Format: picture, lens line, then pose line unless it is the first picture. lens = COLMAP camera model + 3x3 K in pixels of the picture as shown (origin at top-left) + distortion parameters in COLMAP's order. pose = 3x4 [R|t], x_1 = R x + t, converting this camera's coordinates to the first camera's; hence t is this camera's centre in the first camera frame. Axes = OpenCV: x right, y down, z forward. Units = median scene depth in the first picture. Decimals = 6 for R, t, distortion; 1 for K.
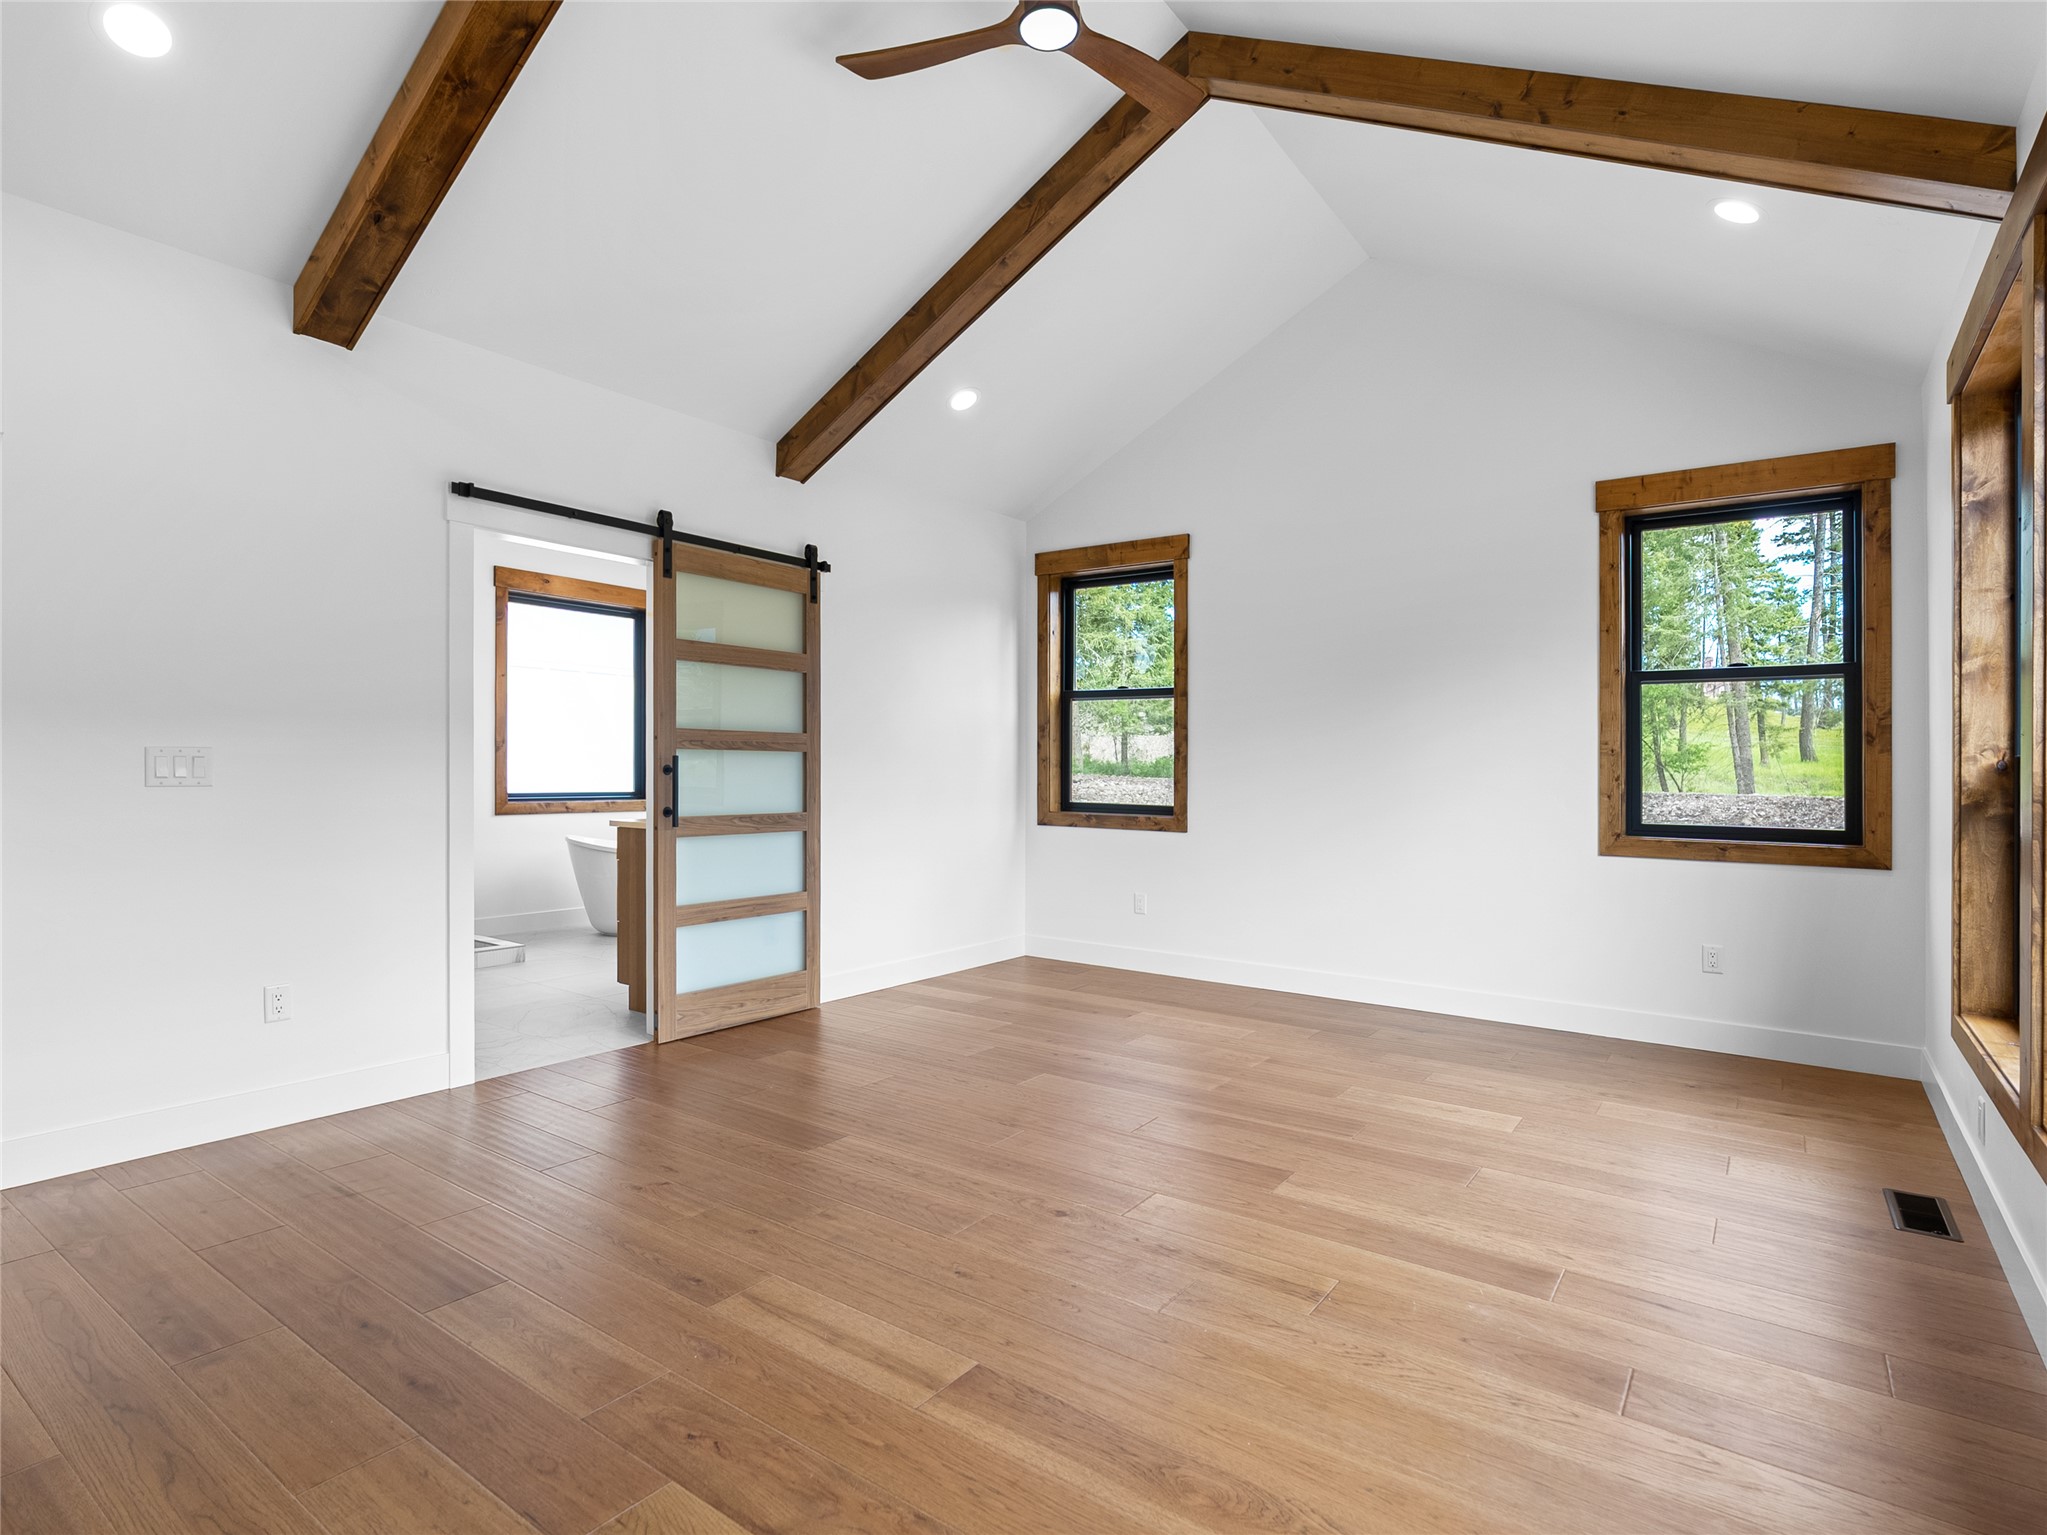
lens RADIAL K [[1058.3, 0, 1023.5], [0, 1058.3, 767.5], [0, 0, 1]] dist [-0.019222, 0.000579]
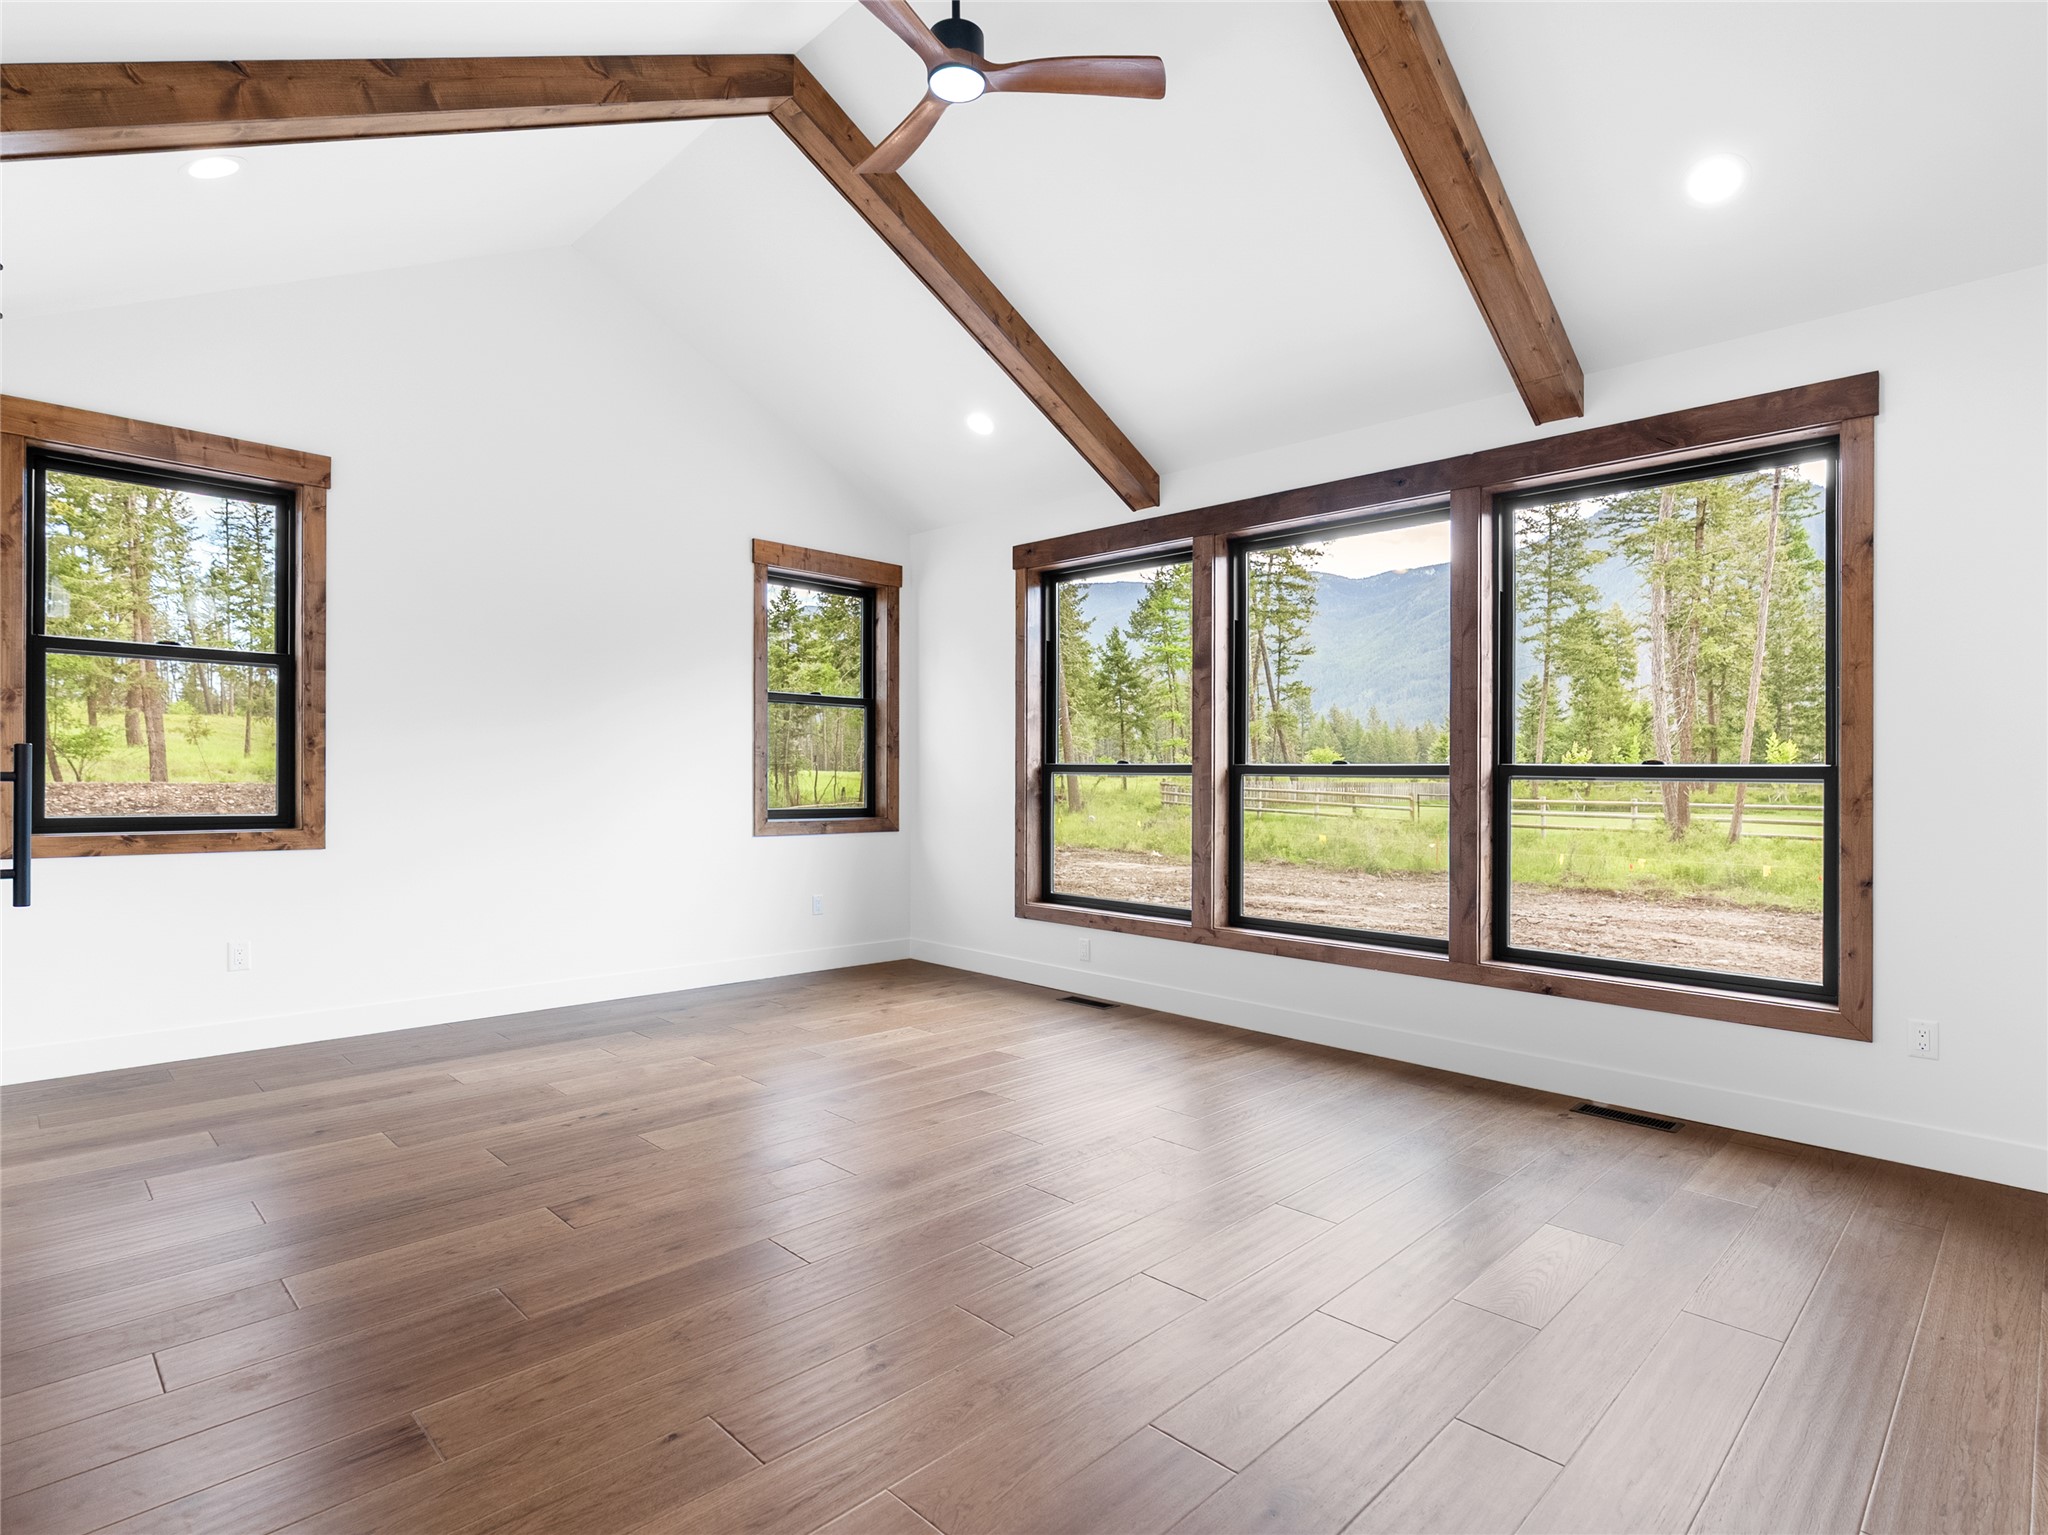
lens RADIAL K [[1066.5, 0, 1021.5], [0, 1066.5, 755.3], [0, 0, 1]] dist [-0.001803, 0.000518]
pose [[0.159177, 0.007703, 0.987220, -0.654589], [-0.012137, 0.999909, -0.005845, -0.009371], [-0.987175, -0.011052, 0.159256, 0.482508]]
